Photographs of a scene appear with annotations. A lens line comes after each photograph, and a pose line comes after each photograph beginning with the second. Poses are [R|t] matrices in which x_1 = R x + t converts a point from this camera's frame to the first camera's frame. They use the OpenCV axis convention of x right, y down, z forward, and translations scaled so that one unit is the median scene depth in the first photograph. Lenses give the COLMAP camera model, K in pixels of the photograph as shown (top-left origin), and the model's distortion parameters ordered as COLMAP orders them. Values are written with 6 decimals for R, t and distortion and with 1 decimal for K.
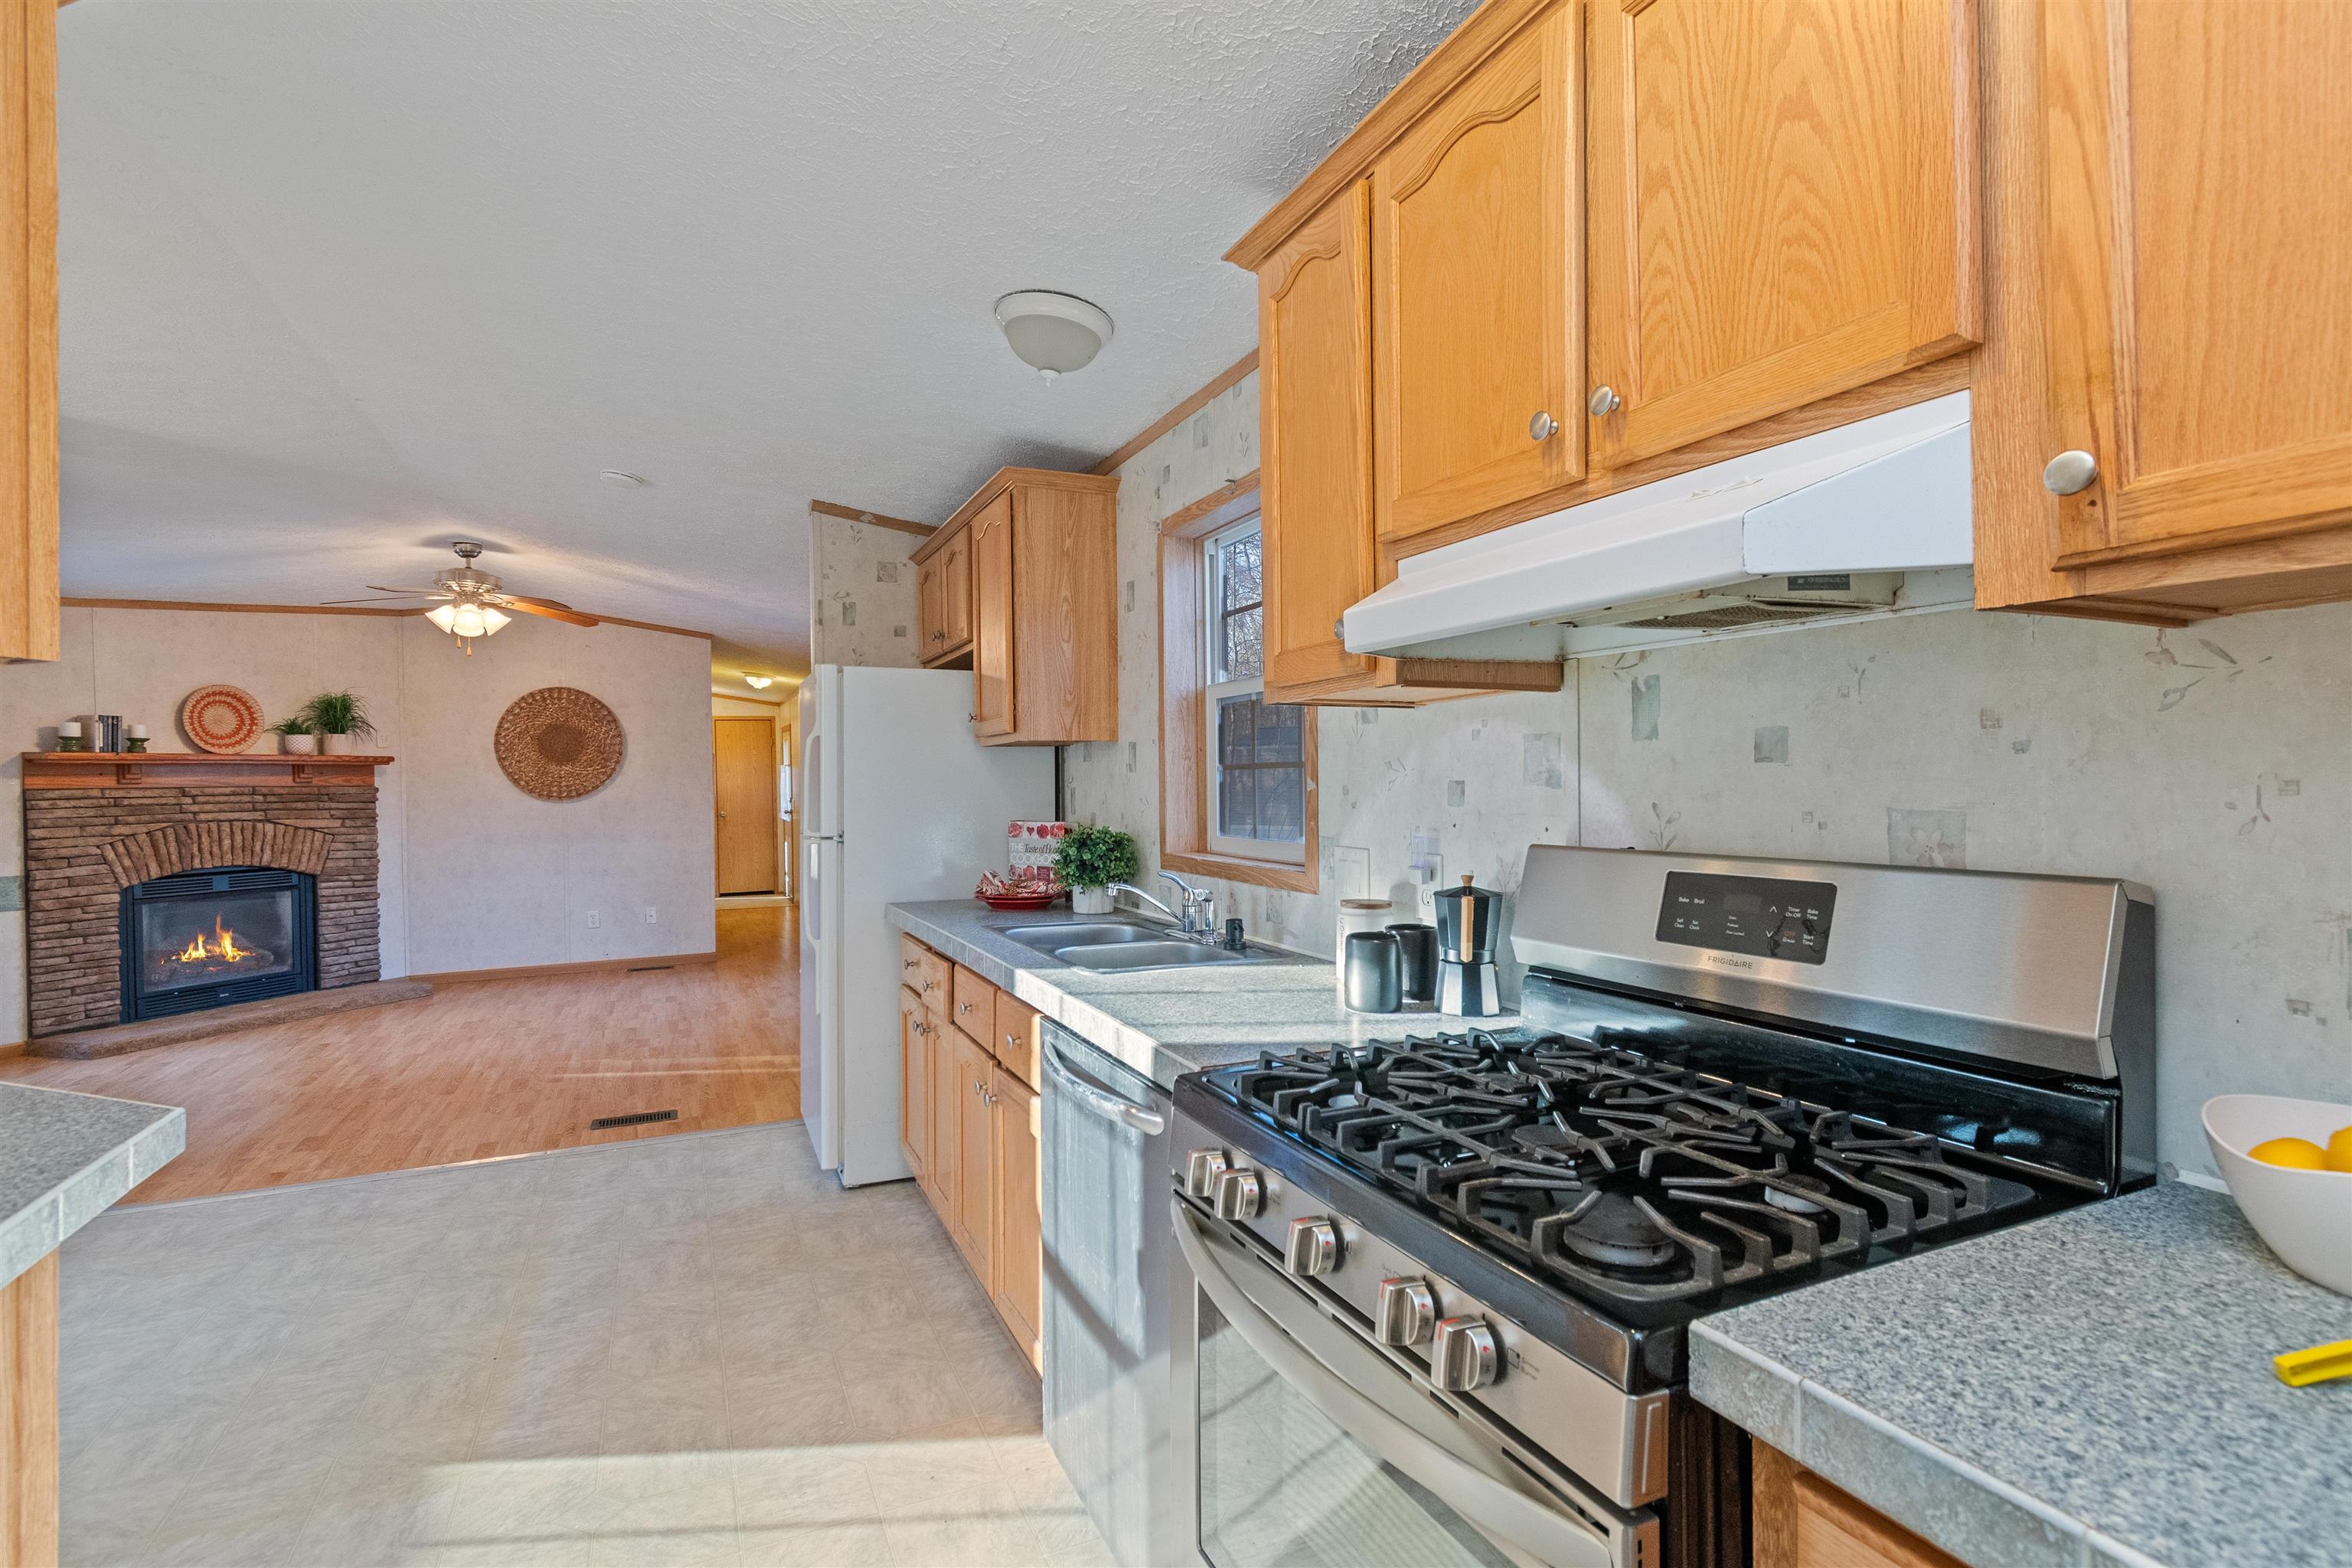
lens RADIAL K [[1132.2, 0, 1212.8], [0, 1132.2, 778.2], [0, 0, 1]] dist [0.007954, -0.007295]
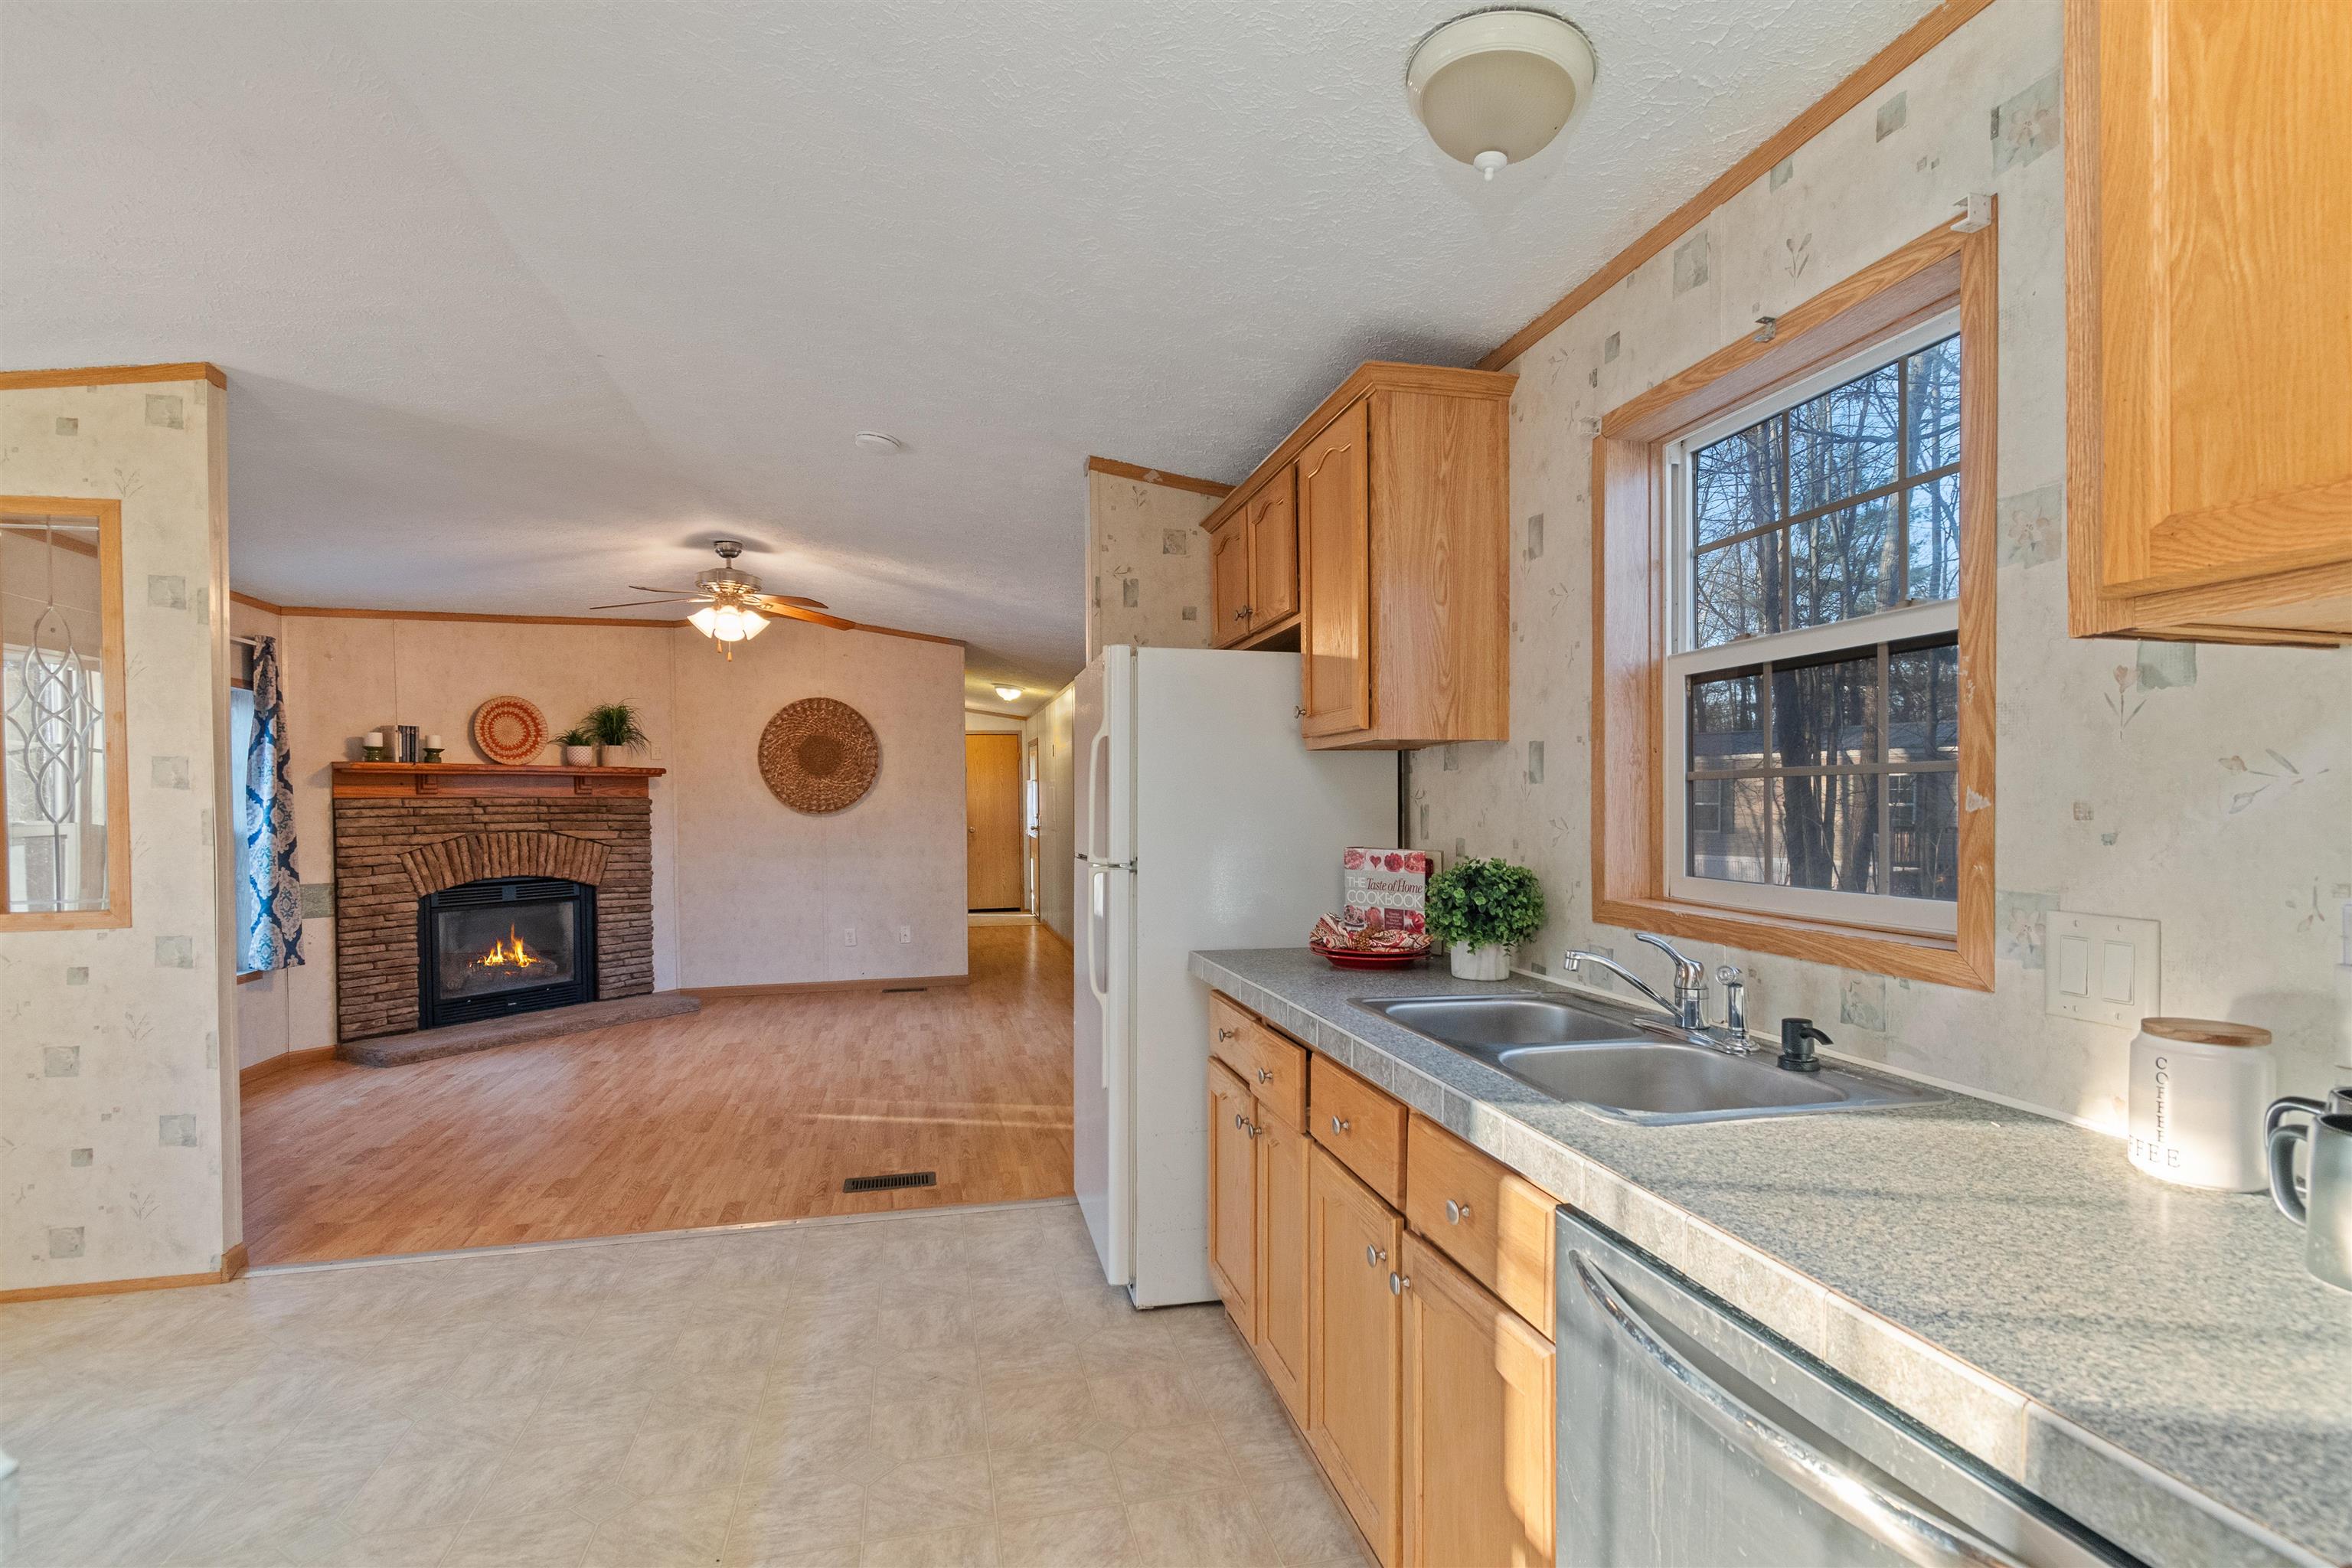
lens RADIAL K [[1132.2, 0, 1213.5], [0, 1132.2, 814.7], [0, 0, 1]] dist [0.007954, -0.007295]
pose [[0.981451, 0.010010, -0.191451, -0.082234], [-0.007054, 0.999845, 0.016115, 0.002751], [0.191582, -0.014465, 0.981370, 0.159032]]
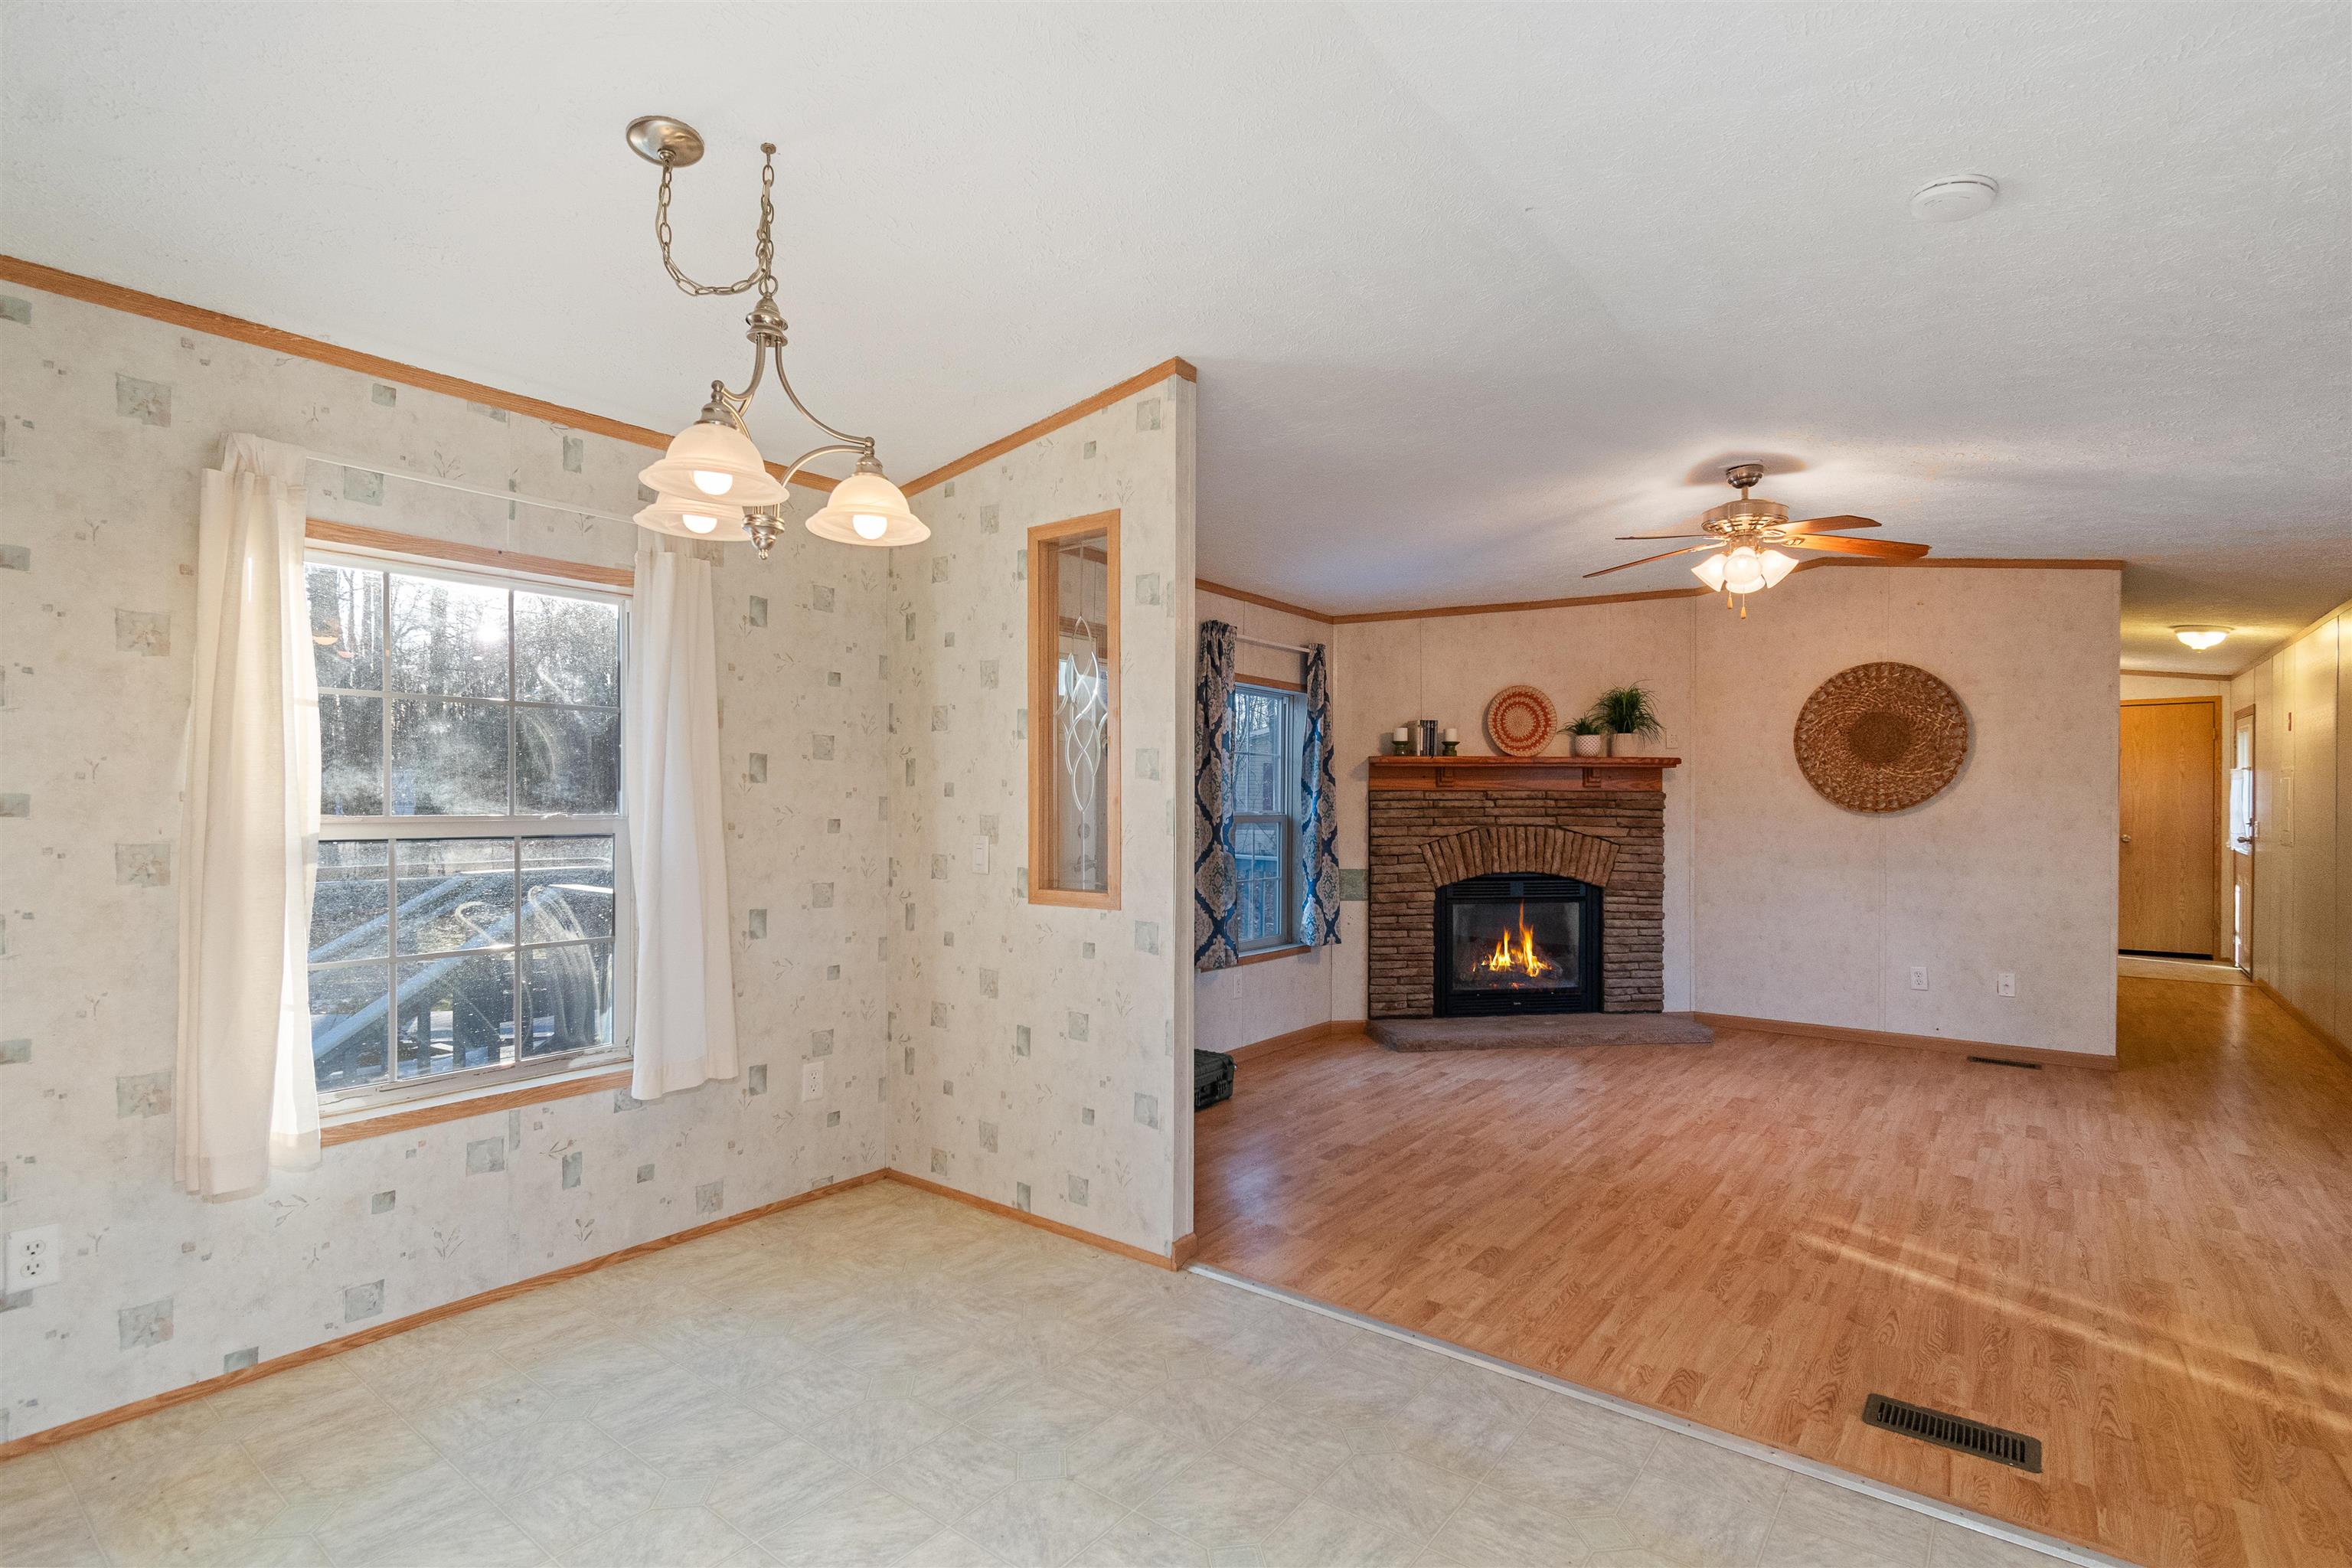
lens RADIAL K [[1132.2, 0, 1175.1], [0, 1132.2, 808.9], [0, 0, 1]] dist [0.007954, -0.007295]
pose [[0.454056, 0.024486, -0.890637, -0.170809], [-0.008308, 0.999695, 0.023248, 0.004020], [0.890934, -0.003156, 0.454121, 0.357316]]
